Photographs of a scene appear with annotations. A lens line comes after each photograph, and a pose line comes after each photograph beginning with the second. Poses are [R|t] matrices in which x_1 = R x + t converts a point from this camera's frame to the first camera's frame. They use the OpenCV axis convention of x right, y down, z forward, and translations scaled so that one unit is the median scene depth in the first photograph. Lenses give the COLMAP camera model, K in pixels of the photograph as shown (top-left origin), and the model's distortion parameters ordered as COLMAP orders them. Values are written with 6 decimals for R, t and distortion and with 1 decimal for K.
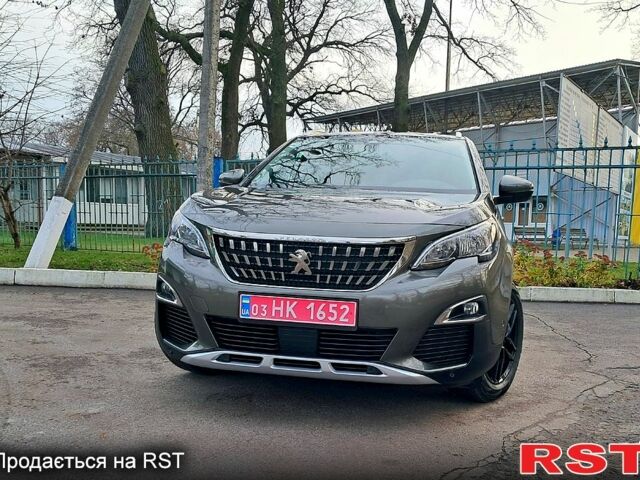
lens RADIAL K [[699.6, 0, 333.7], [0, 699.6, 263.6], [0, 0, 1]] dist [0.019565, 0.000000]
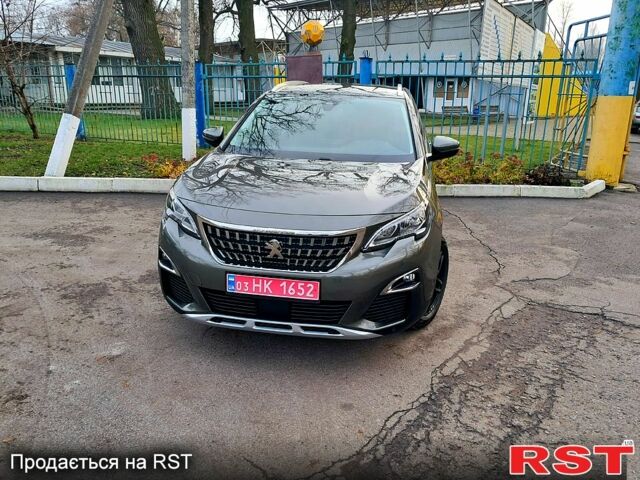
lens RADIAL K [[559.0, 0, 313.3], [0, 559.0, 220.1], [0, 0, 1]] dist [0.018878, -0.010487]
pose [[0.999399, -0.021290, 0.027360, -0.002715], [0.016057, 0.983724, 0.178970, -0.169576], [-0.030725, -0.178423, 0.983474, 0.016586]]
